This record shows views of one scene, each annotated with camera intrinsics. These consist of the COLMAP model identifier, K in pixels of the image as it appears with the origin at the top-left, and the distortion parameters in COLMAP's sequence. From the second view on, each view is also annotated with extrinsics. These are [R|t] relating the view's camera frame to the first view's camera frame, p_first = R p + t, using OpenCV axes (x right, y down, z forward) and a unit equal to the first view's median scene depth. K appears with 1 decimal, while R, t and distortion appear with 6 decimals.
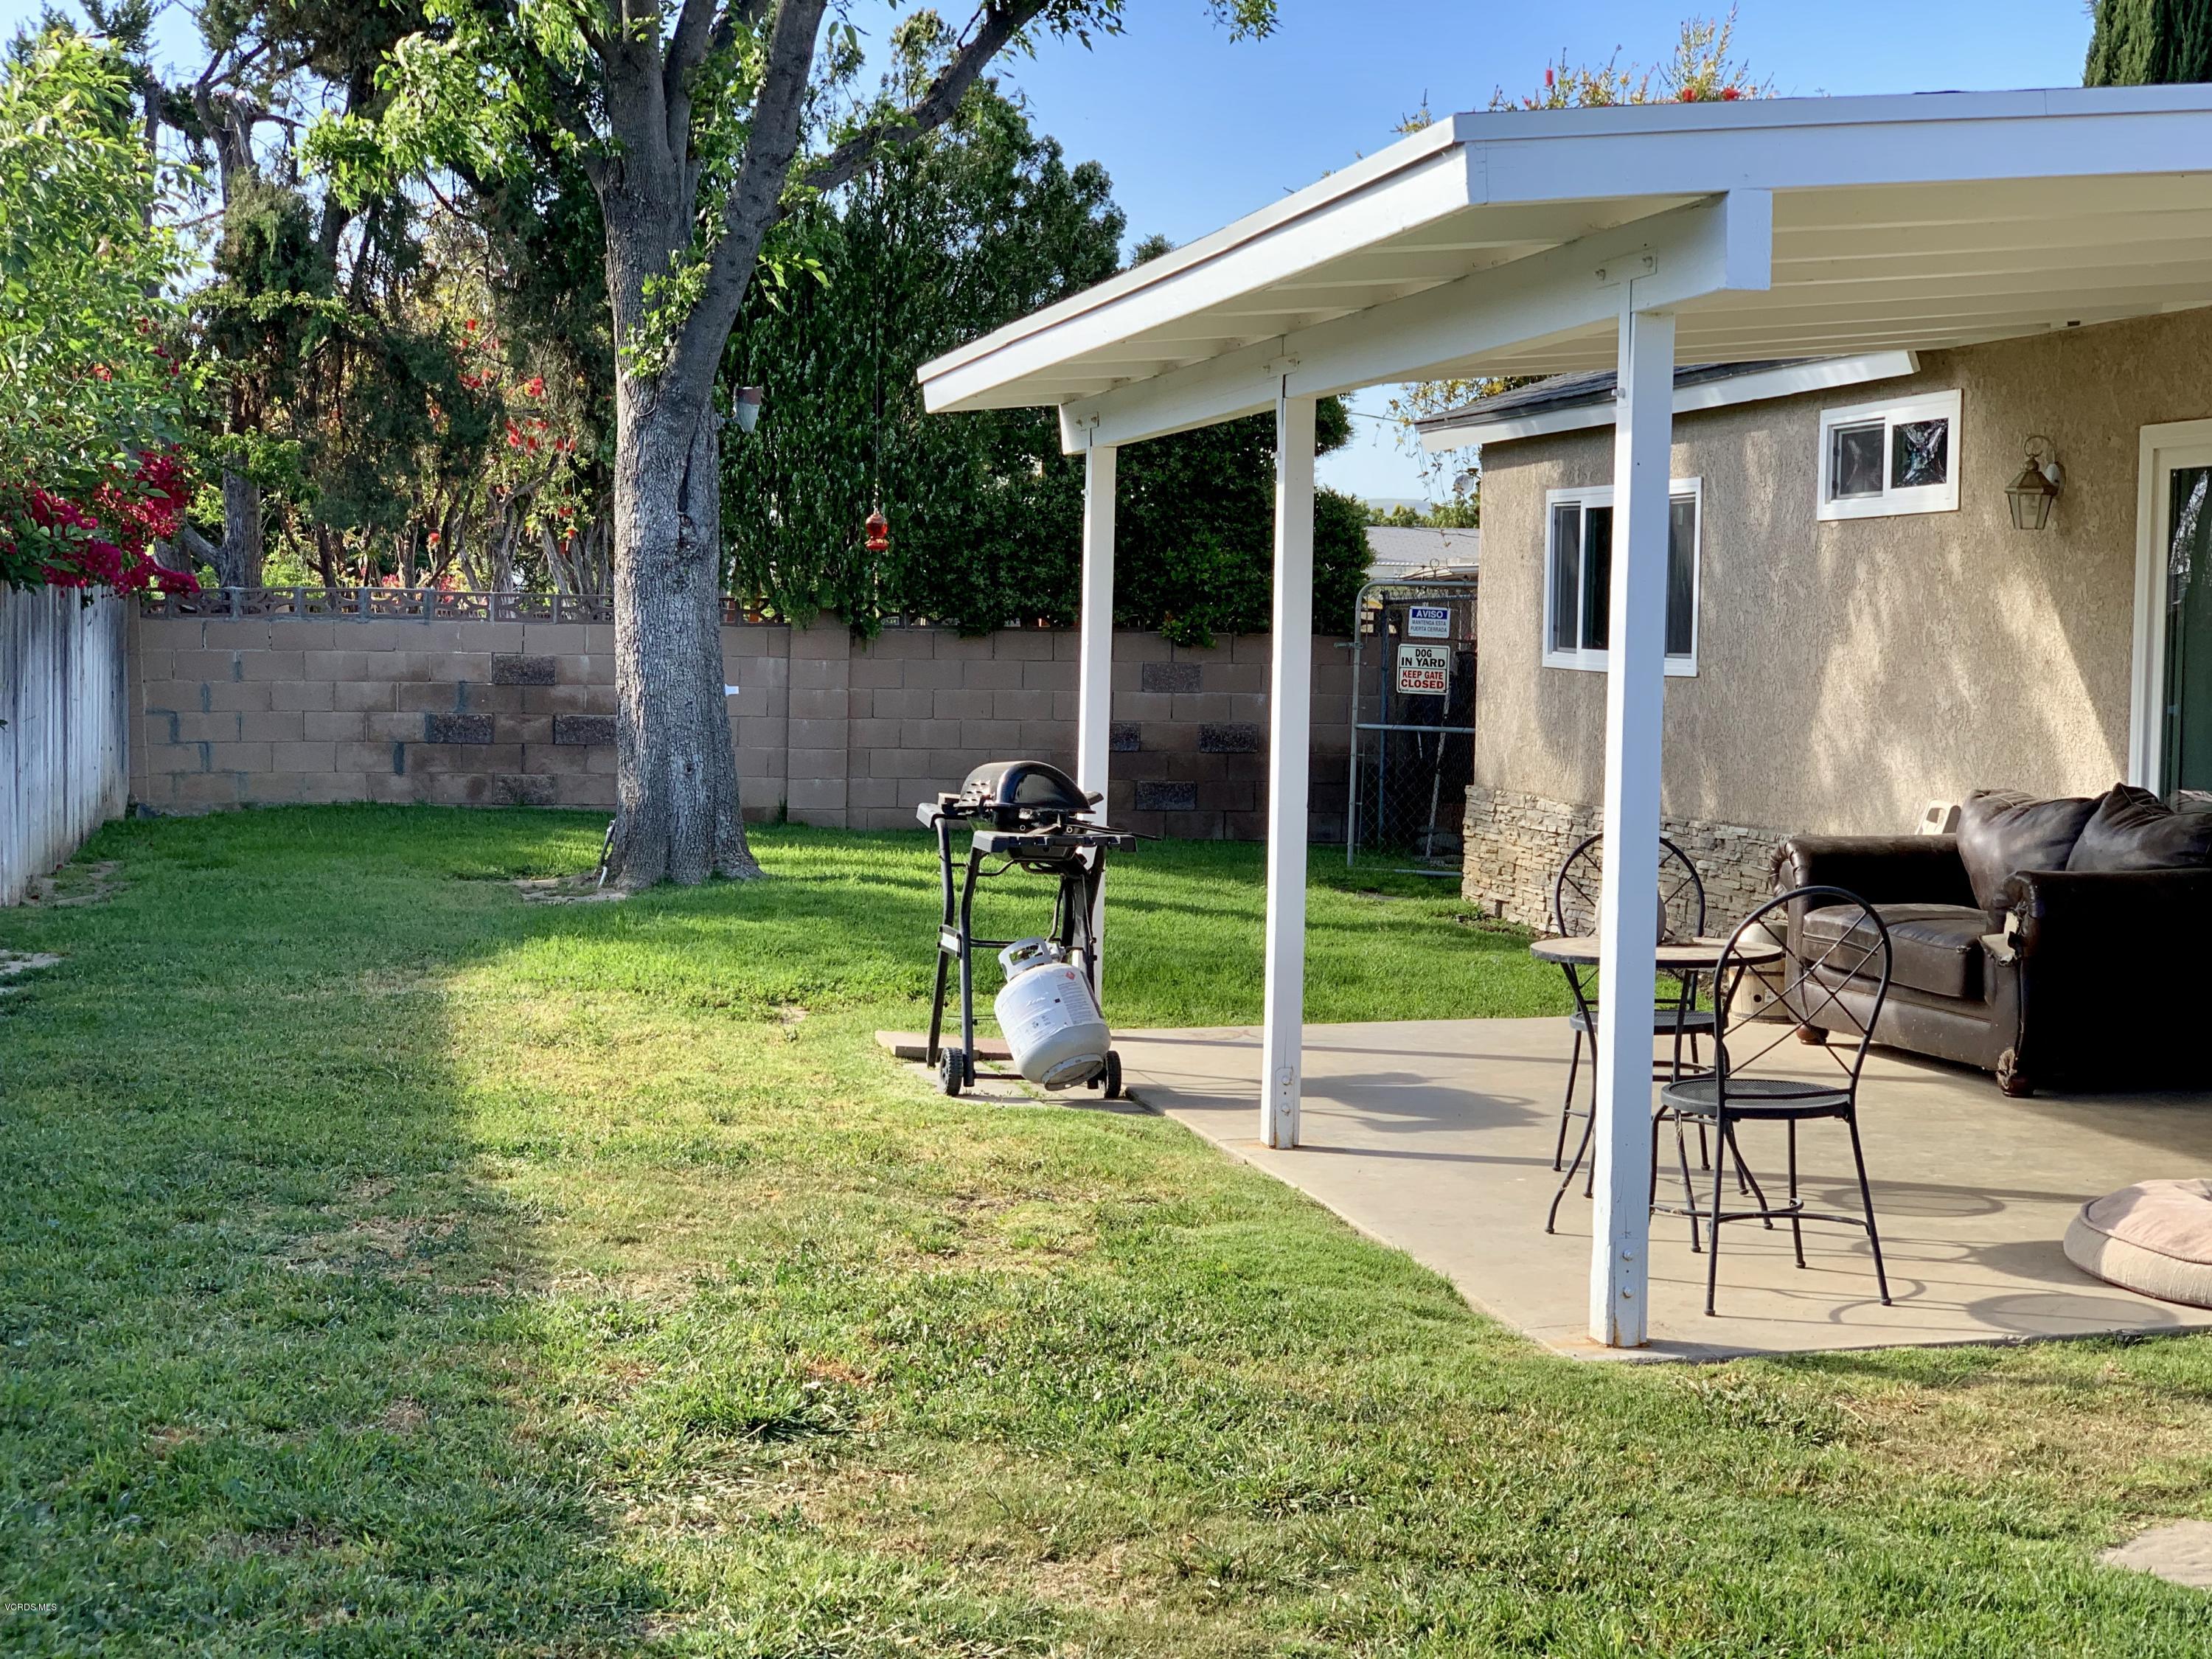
lens RADIAL K [[3315.3, 0, 1122.5], [0, 3315.3, 828.3], [0, 0, 1]] dist [0.103500, 0.000000]
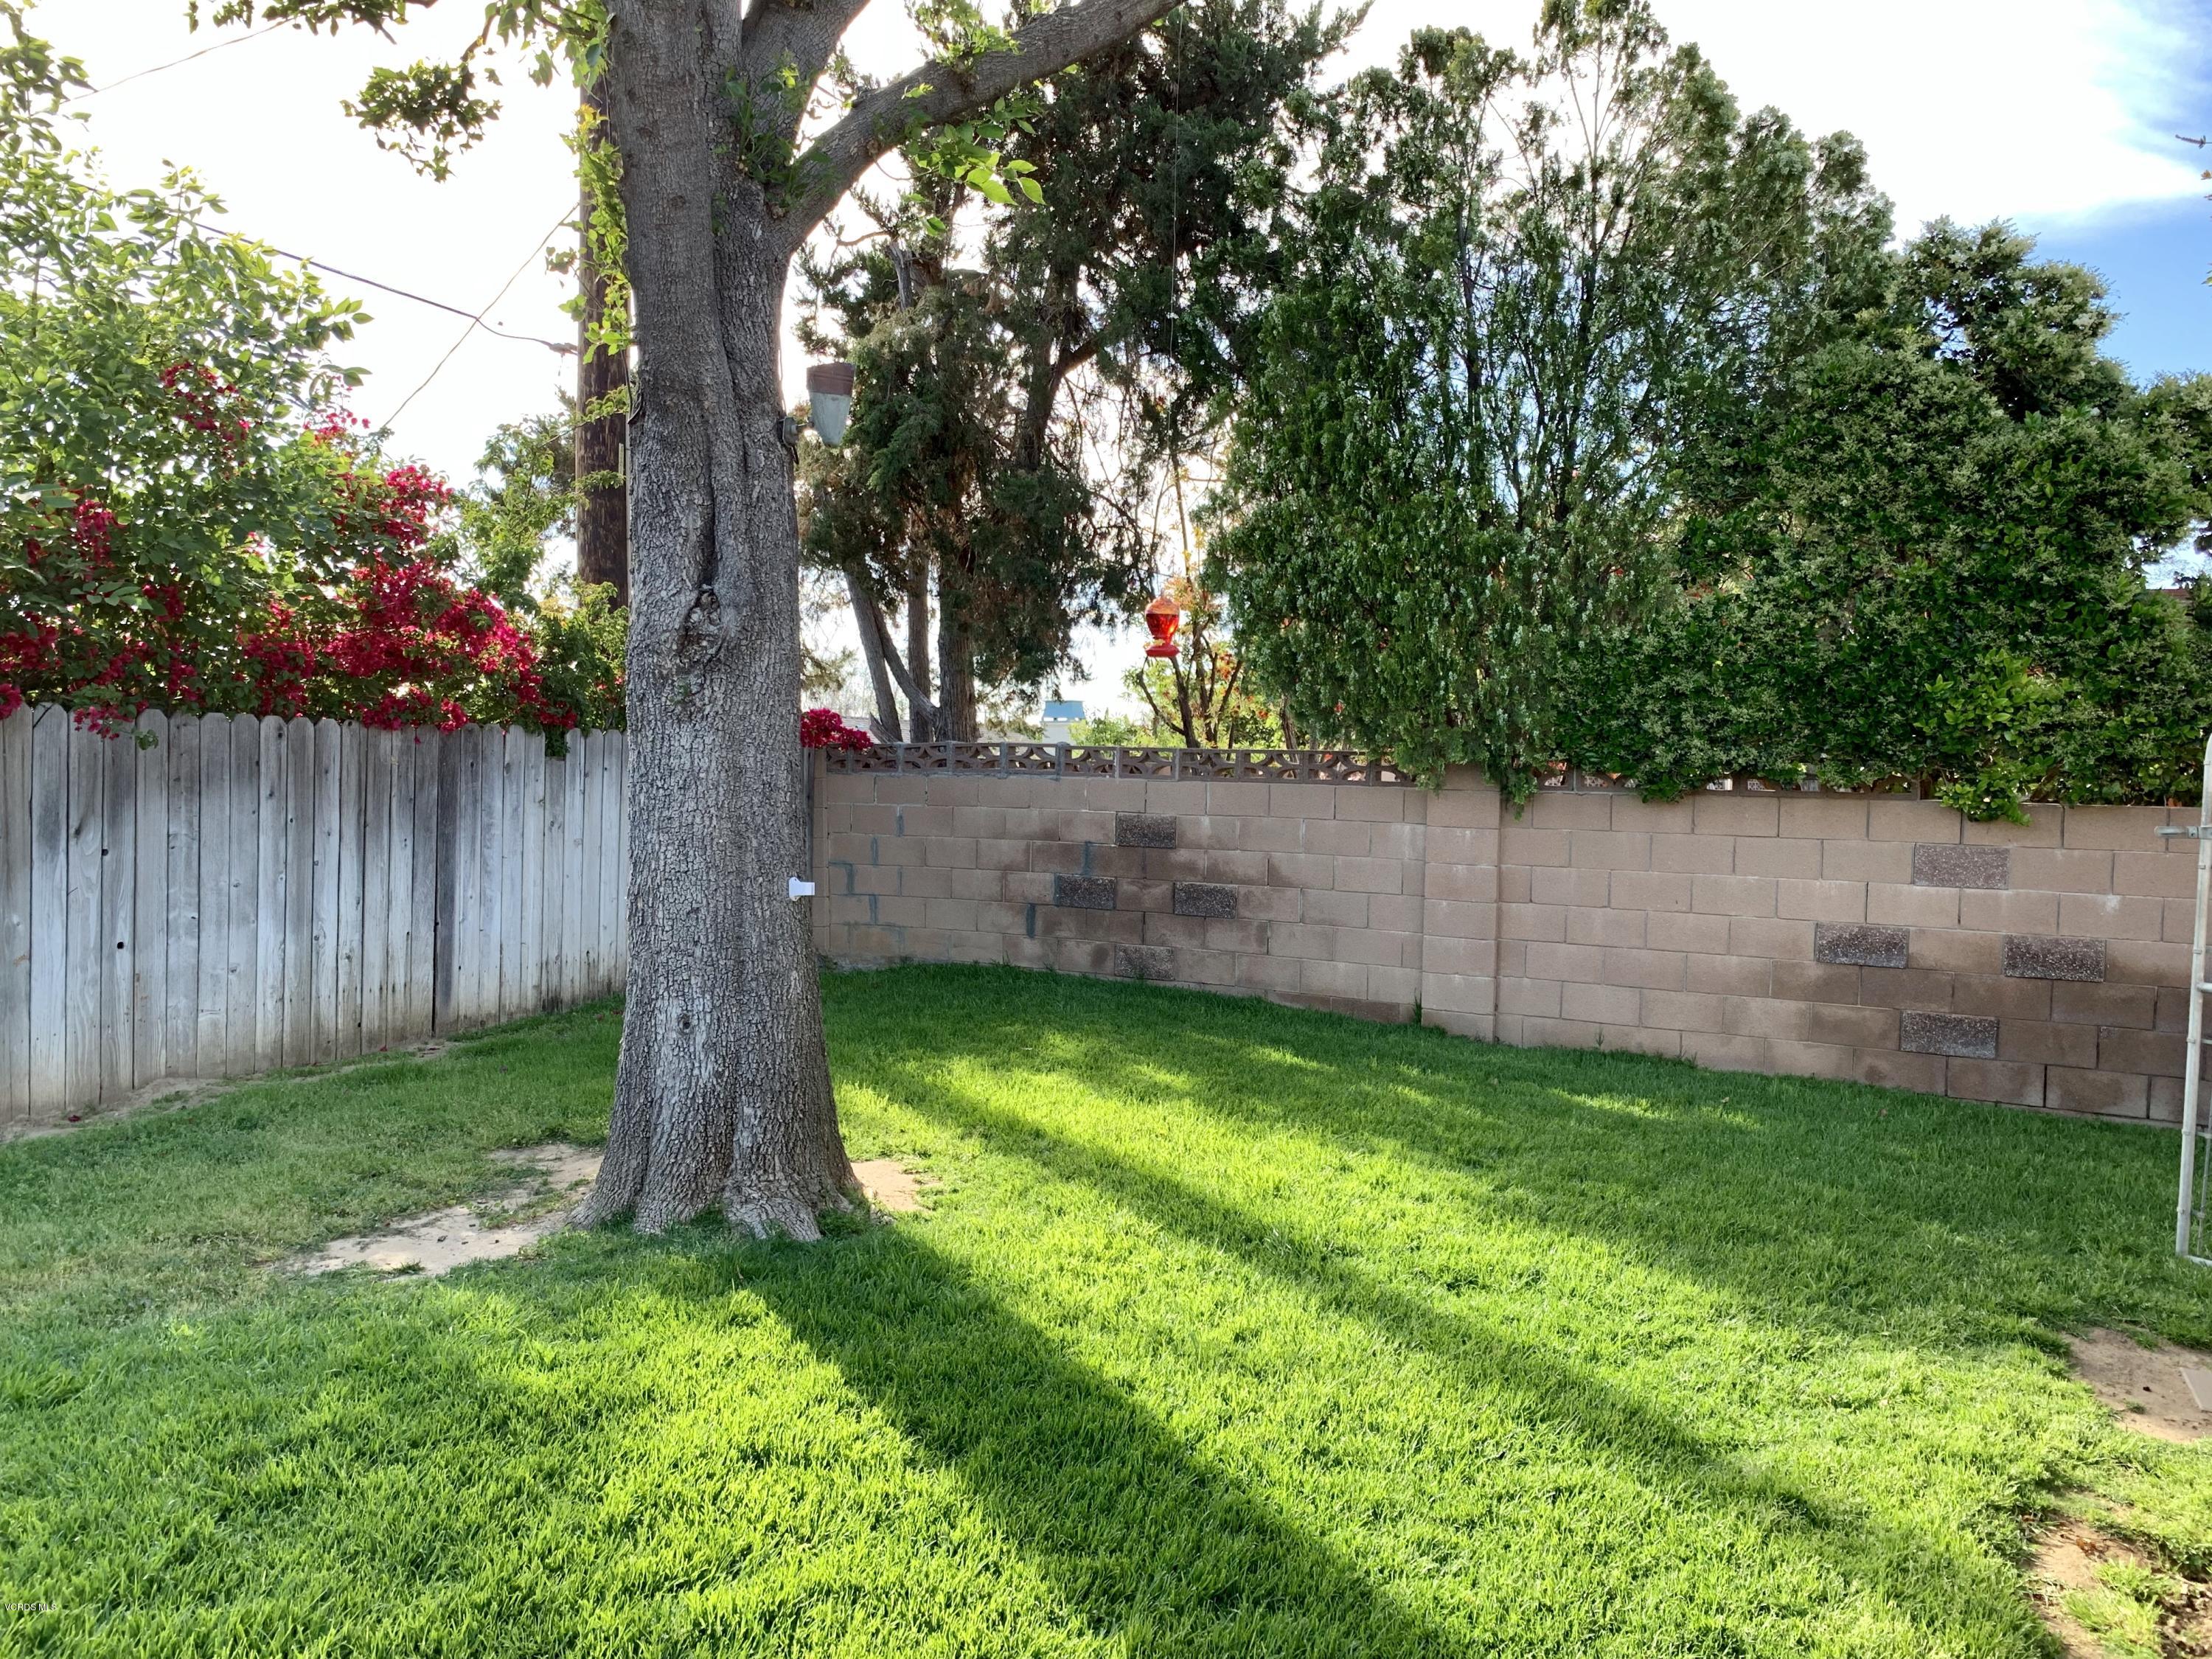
lens RADIAL K [[1687.4, 0, 1104.8], [0, 1687.4, 823.7], [0, 0, 1]] dist [0.052232, -0.063532]
pose [[0.812982, 0.025075, -0.581749, 0.078193], [-0.047224, 0.998621, -0.022952, -0.038514], [0.580371, 0.046132, 0.813044, 0.622272]]
